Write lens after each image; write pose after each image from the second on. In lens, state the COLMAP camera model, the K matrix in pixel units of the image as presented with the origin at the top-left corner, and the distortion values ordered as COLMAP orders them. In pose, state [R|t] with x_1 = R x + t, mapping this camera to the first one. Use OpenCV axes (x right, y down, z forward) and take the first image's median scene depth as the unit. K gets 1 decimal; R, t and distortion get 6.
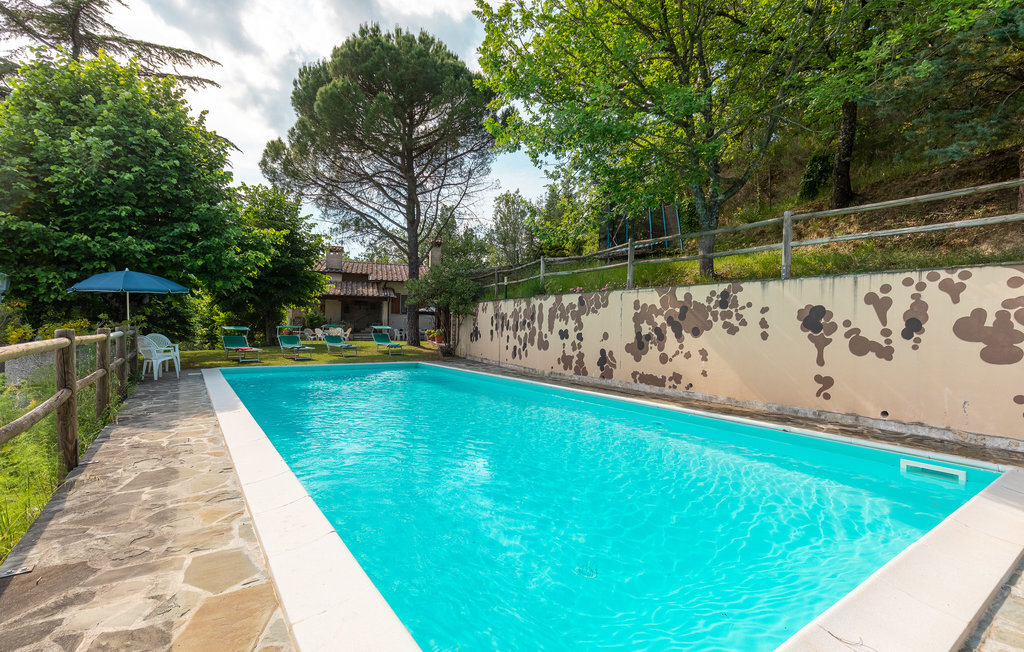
lens RADIAL K [[461.4, 0, 512.0], [0, 461.4, 326.0], [0, 0, 1]] dist [0.000115, 0.000063]
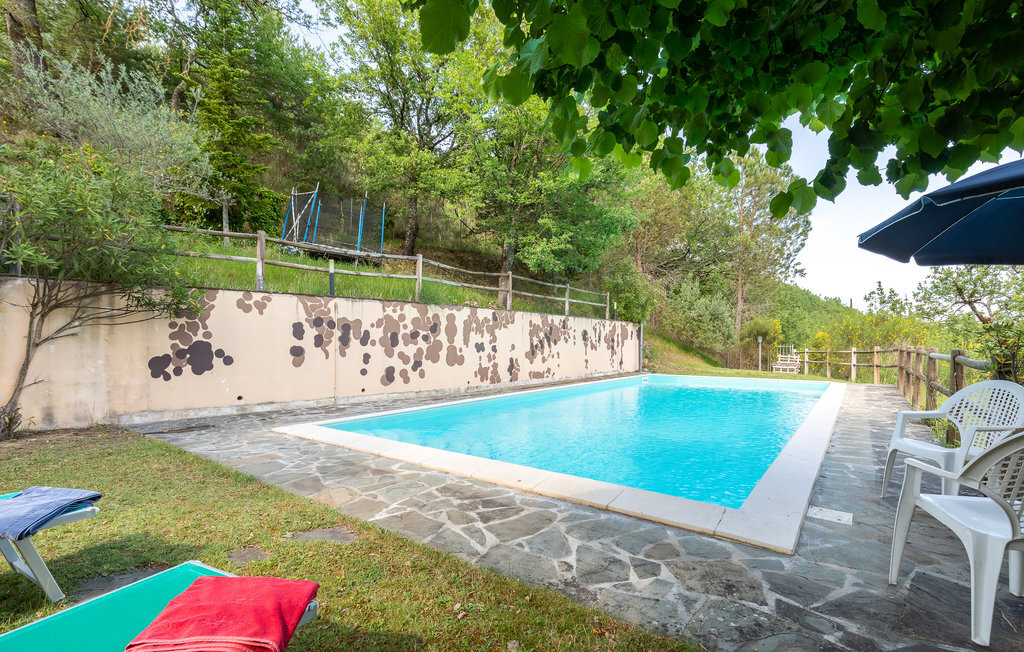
lens RADIAL K [[461.4, 0, 512.0], [0, 461.4, 326.0], [0, 0, 1]] dist [0.000115, 0.000063]
pose [[-0.304038, 0.019050, 0.952469, -0.910553], [-0.003720, 0.999769, -0.021184, -0.007676], [-0.952653, -0.009984, -0.303897, 1.283066]]
